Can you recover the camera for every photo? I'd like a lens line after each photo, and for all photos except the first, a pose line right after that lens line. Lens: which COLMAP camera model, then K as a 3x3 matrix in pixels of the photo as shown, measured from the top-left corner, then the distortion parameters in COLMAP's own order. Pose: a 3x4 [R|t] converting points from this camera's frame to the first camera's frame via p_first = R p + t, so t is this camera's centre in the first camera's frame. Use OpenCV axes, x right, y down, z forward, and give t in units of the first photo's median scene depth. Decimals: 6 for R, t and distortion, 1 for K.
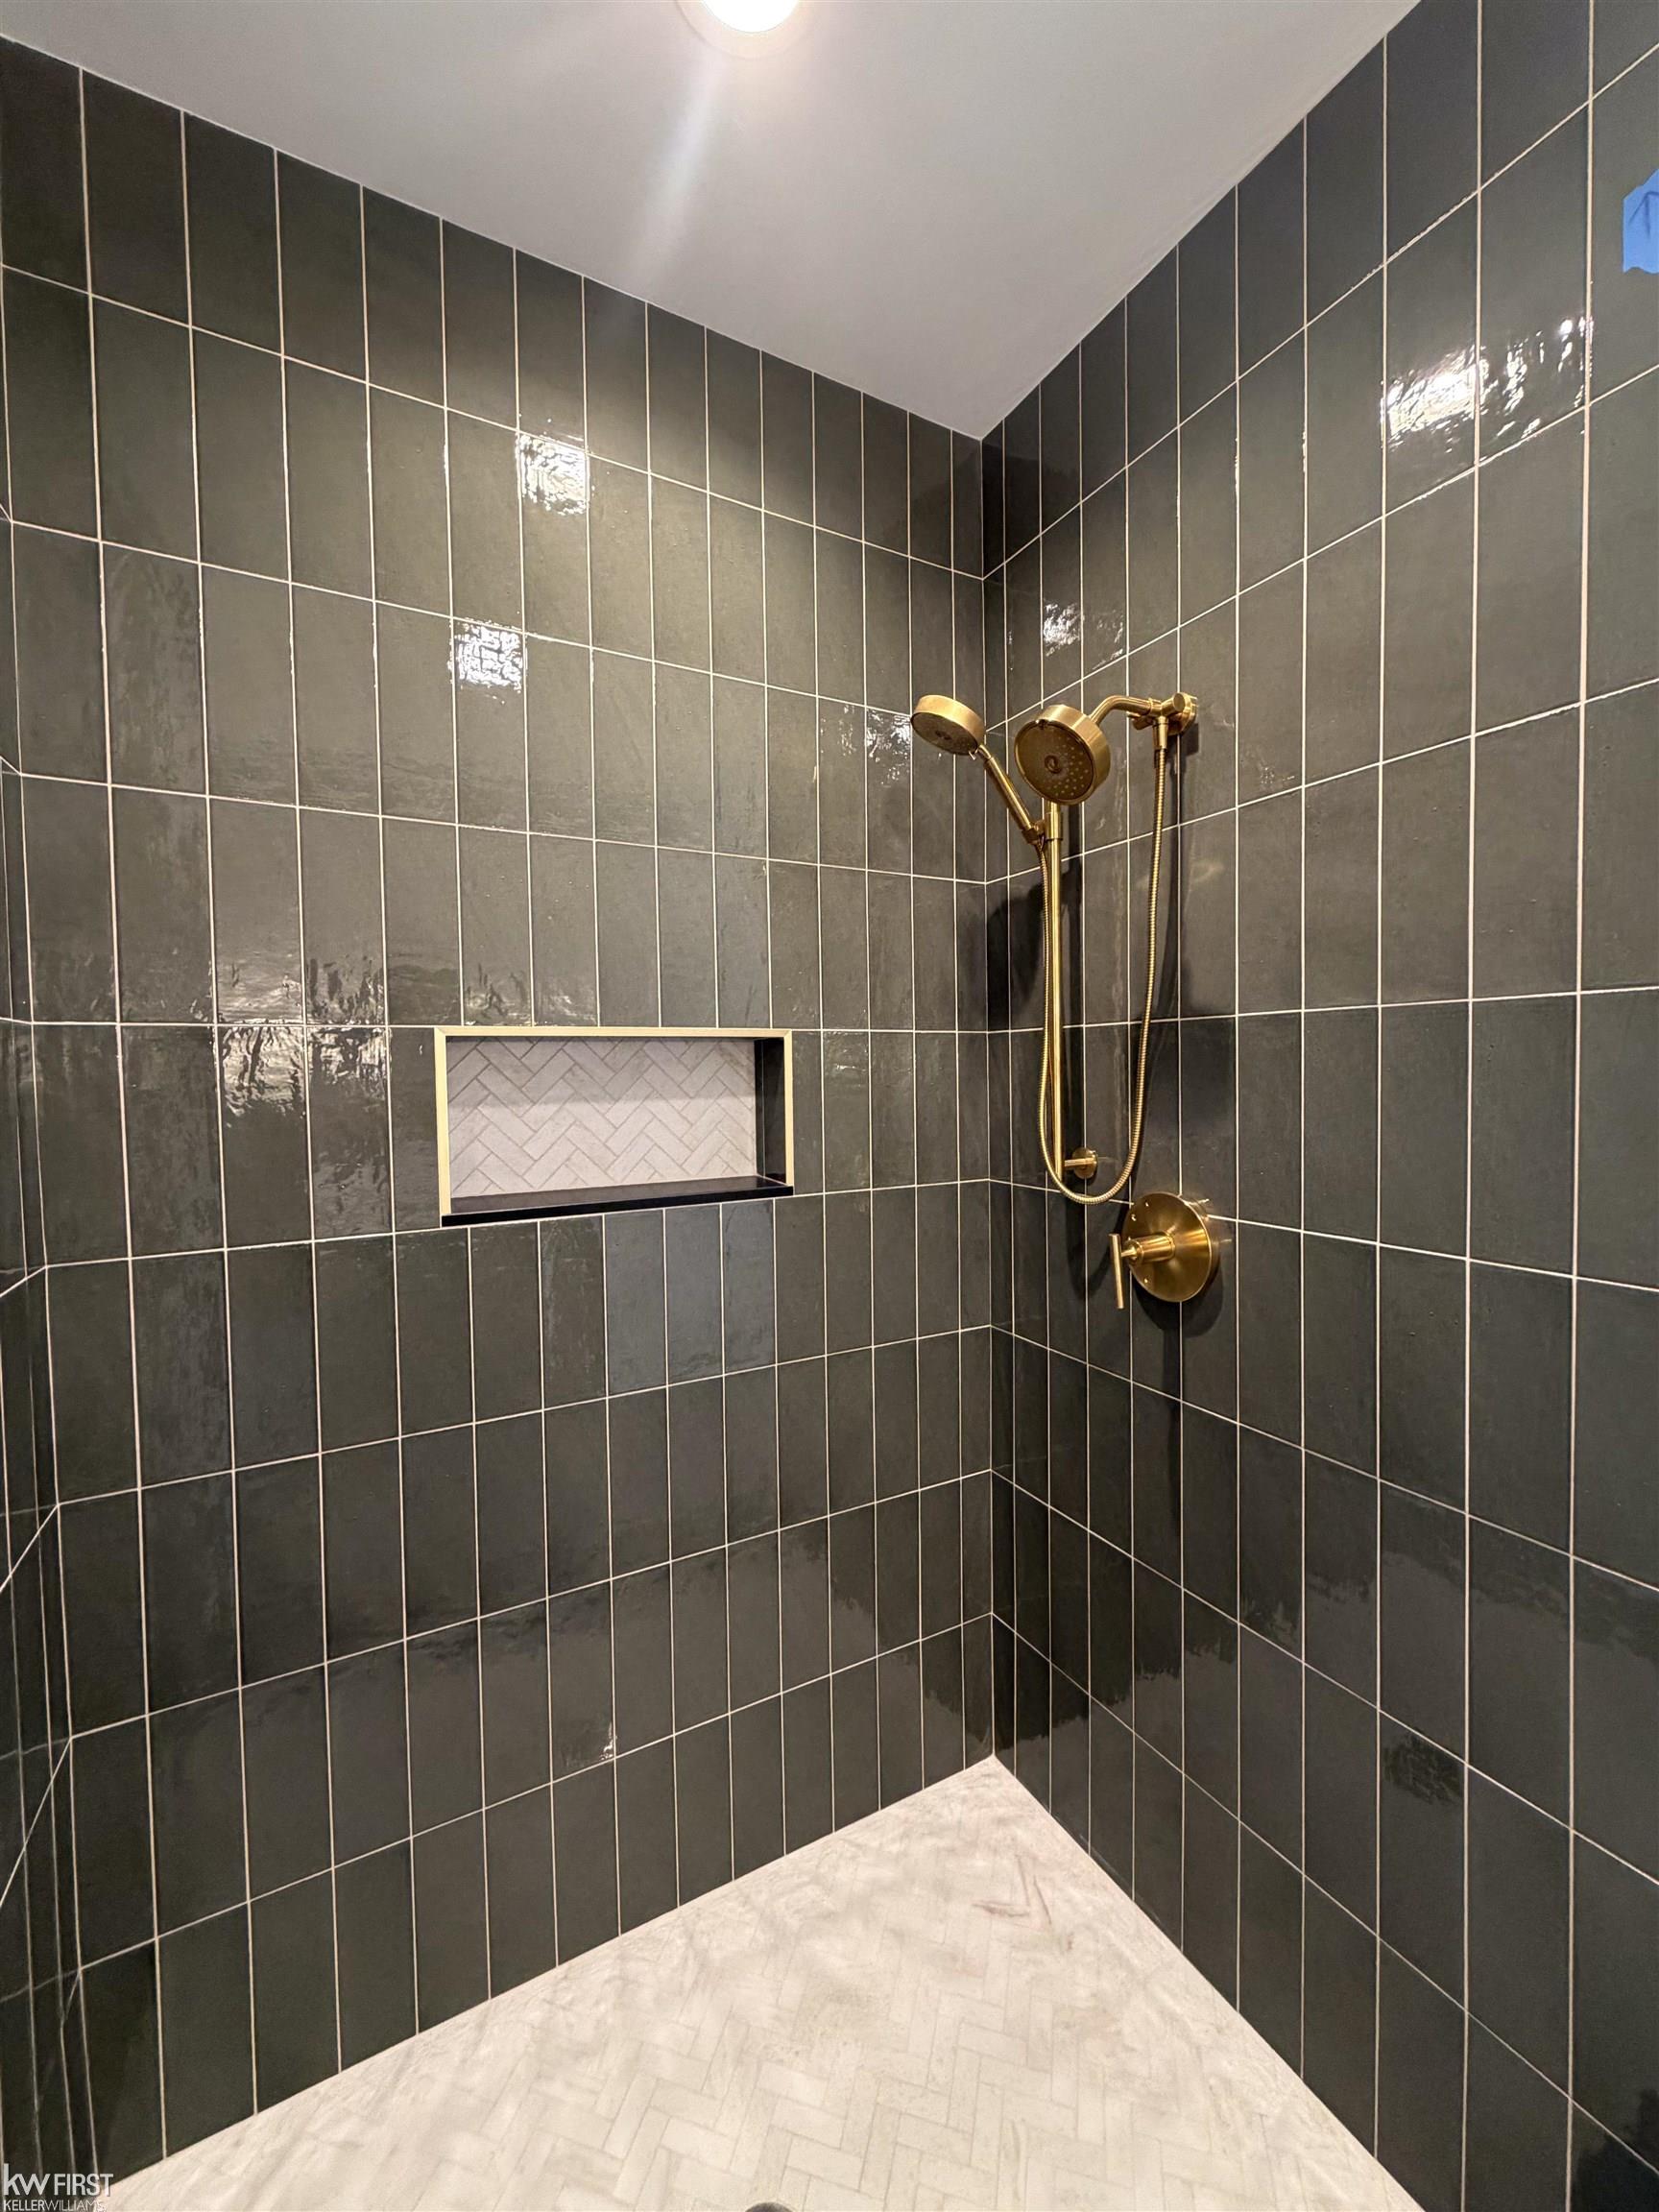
lens RADIAL K [[893.3, 0, 829.5], [0, 893.3, 1106.0], [0, 0, 1]] dist [0.000785, -0.003815]
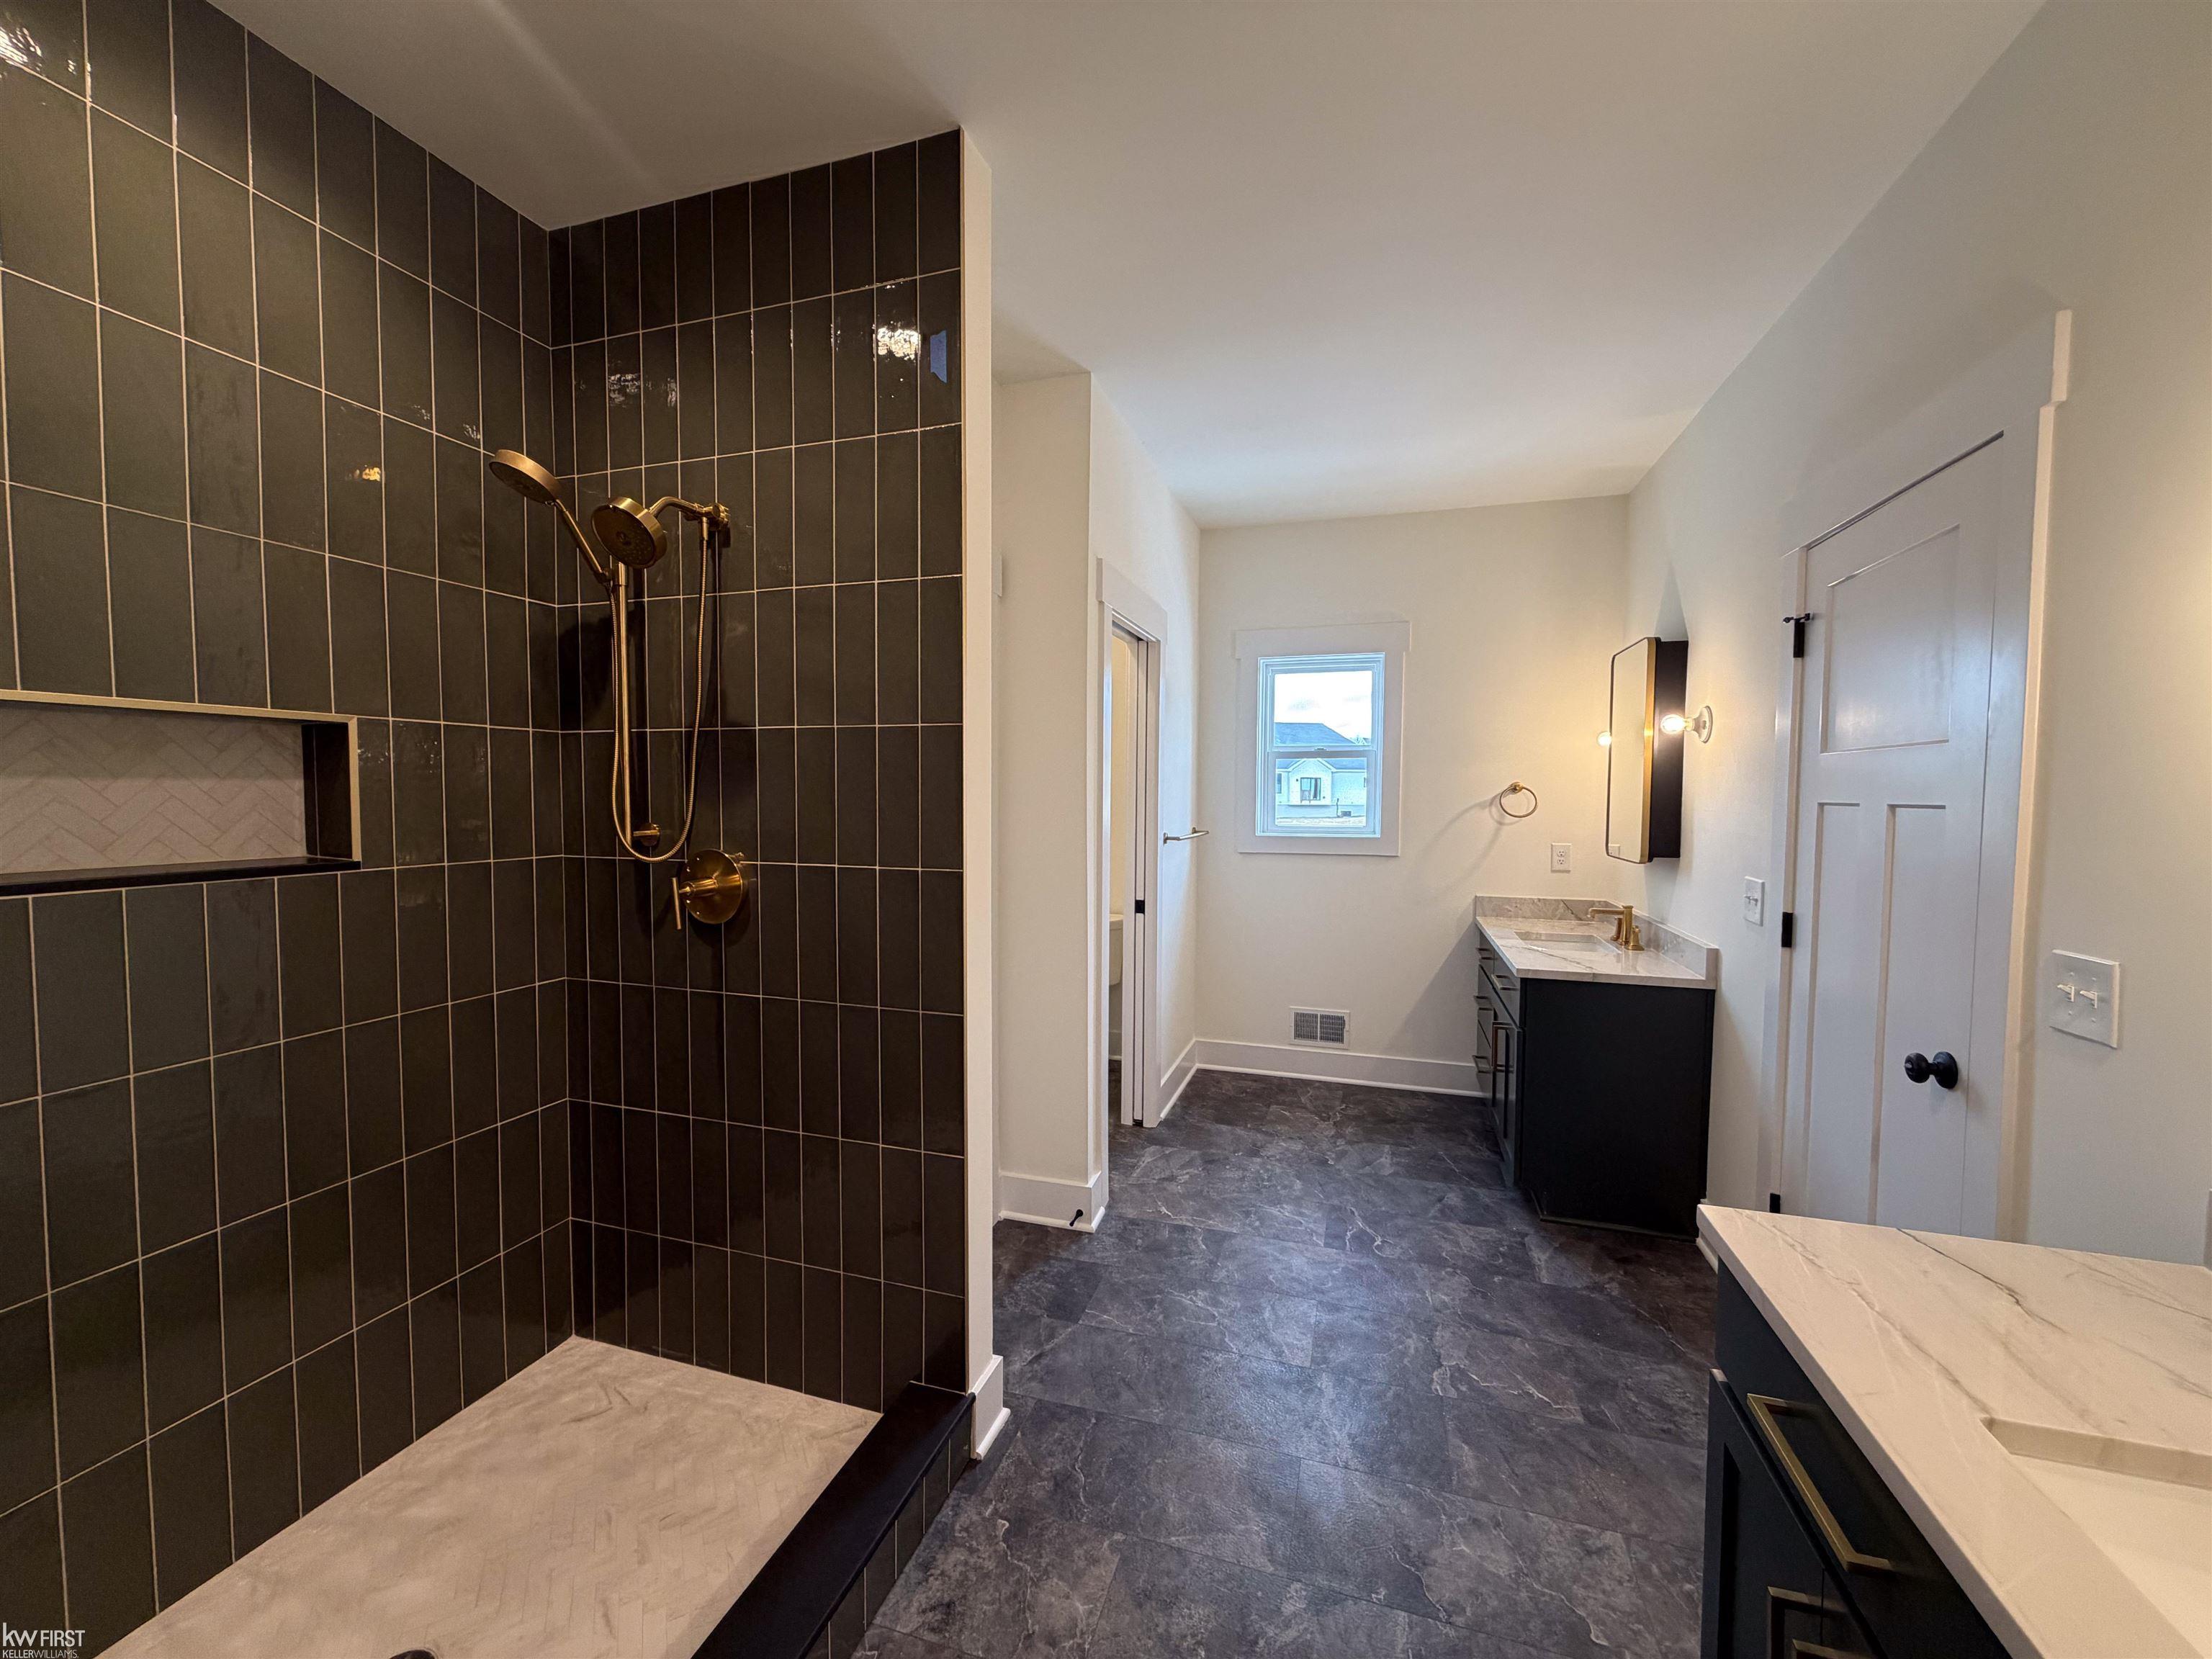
lens RADIAL K [[893.3, 0, 1106.0], [0, 893.3, 829.5], [0, 0, 1]] dist [0.000785, -0.003815]
pose [[0.729330, -0.008889, 0.684104, -0.127539], [0.011564, 0.999933, 0.000664, 0.064699], [-0.684064, 0.007427, 0.729384, -0.430018]]
